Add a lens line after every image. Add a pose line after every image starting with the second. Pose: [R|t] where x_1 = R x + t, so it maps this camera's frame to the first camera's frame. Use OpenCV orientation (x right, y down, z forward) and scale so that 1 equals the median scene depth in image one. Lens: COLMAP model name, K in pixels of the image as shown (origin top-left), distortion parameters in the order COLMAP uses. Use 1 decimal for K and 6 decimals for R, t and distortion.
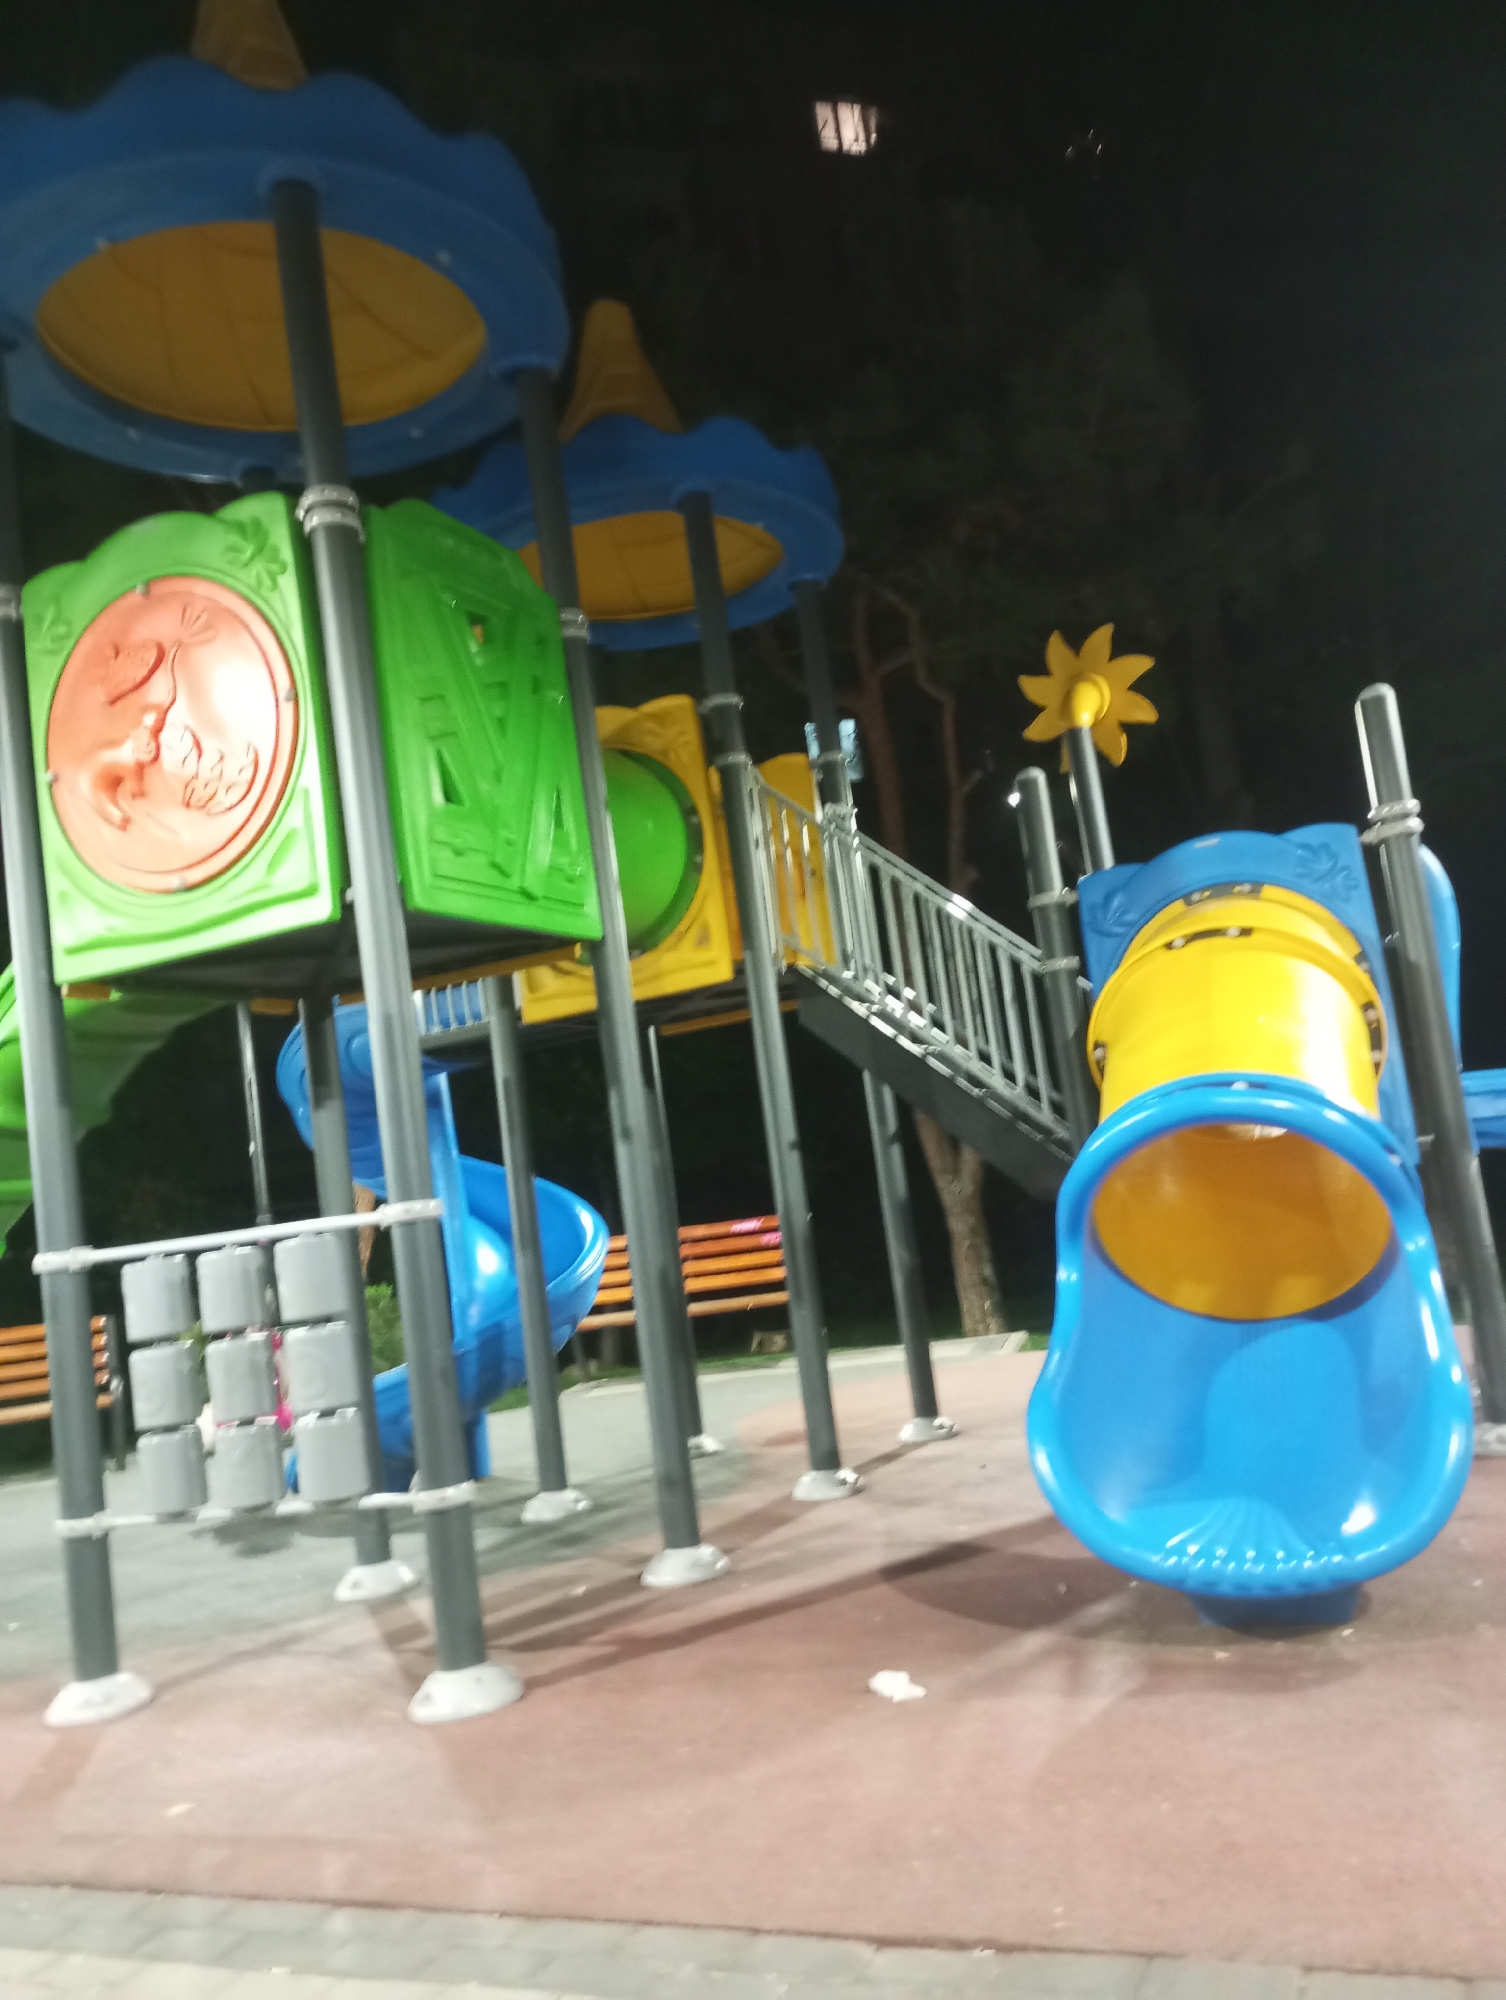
lens RADIAL K [[1697.4, 0, 750.8], [0, 1697.4, 1029.8], [0, 0, 1]] dist [0.000714, 0.000026]
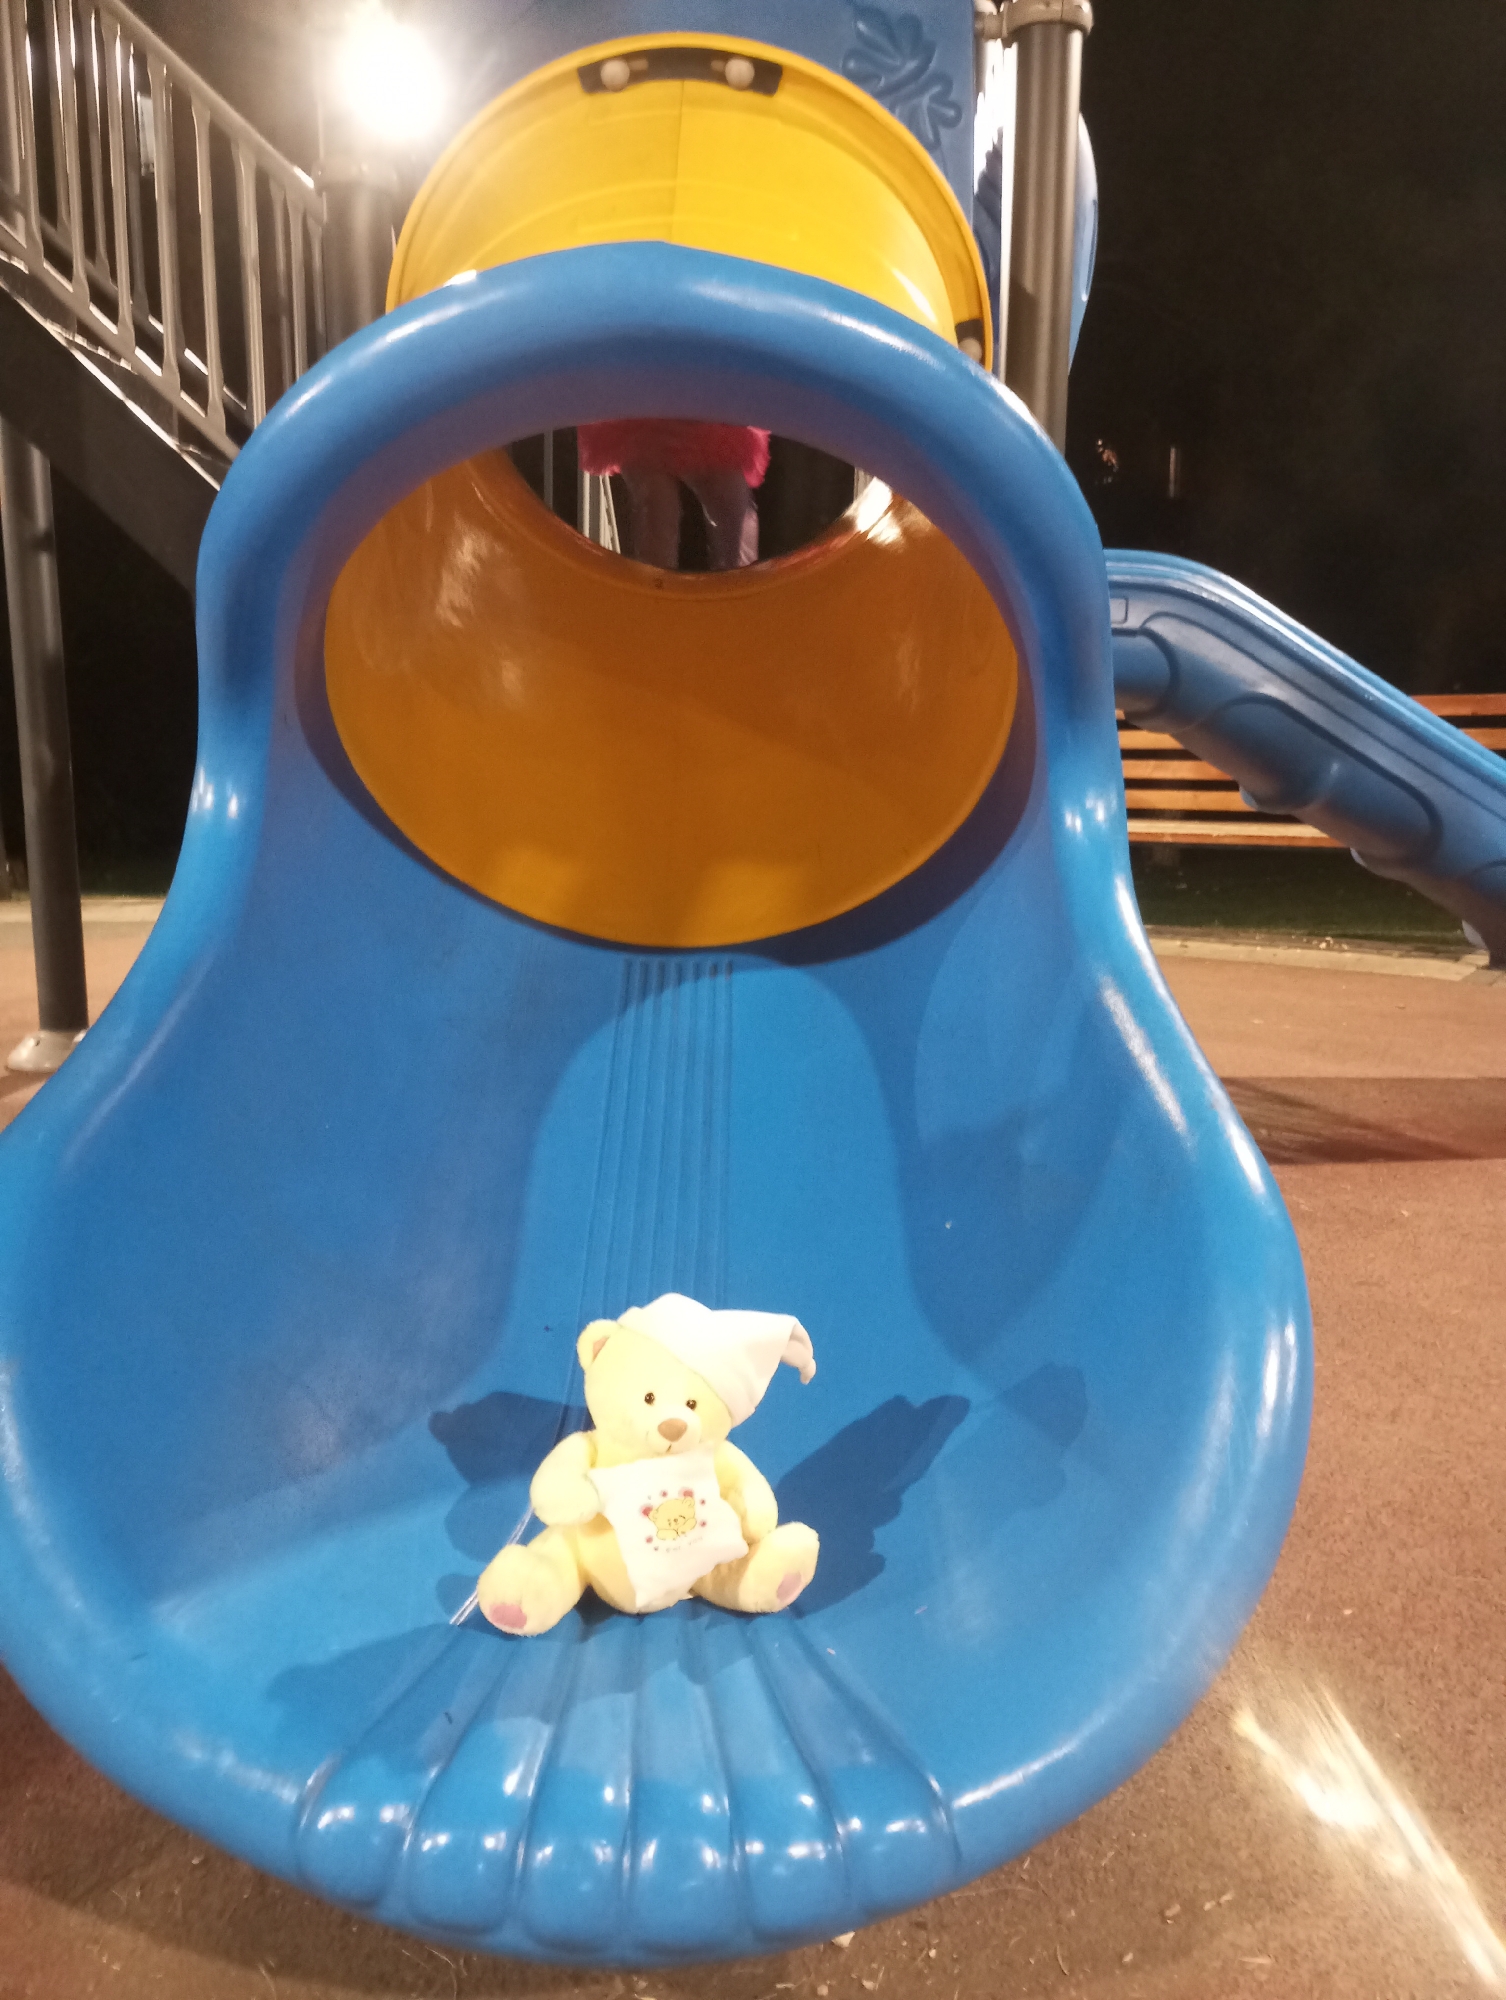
lens RADIAL K [[1697.4, 0, 750.8], [0, 1697.4, 1029.8], [0, 0, 1]] dist [0.000714, 0.000026]
pose [[0.923367, 0.066965, 0.378034, 0.145522], [-0.162702, 0.960129, 0.227331, 0.082858], [-0.347738, -0.271417, 0.897447, 0.567109]]
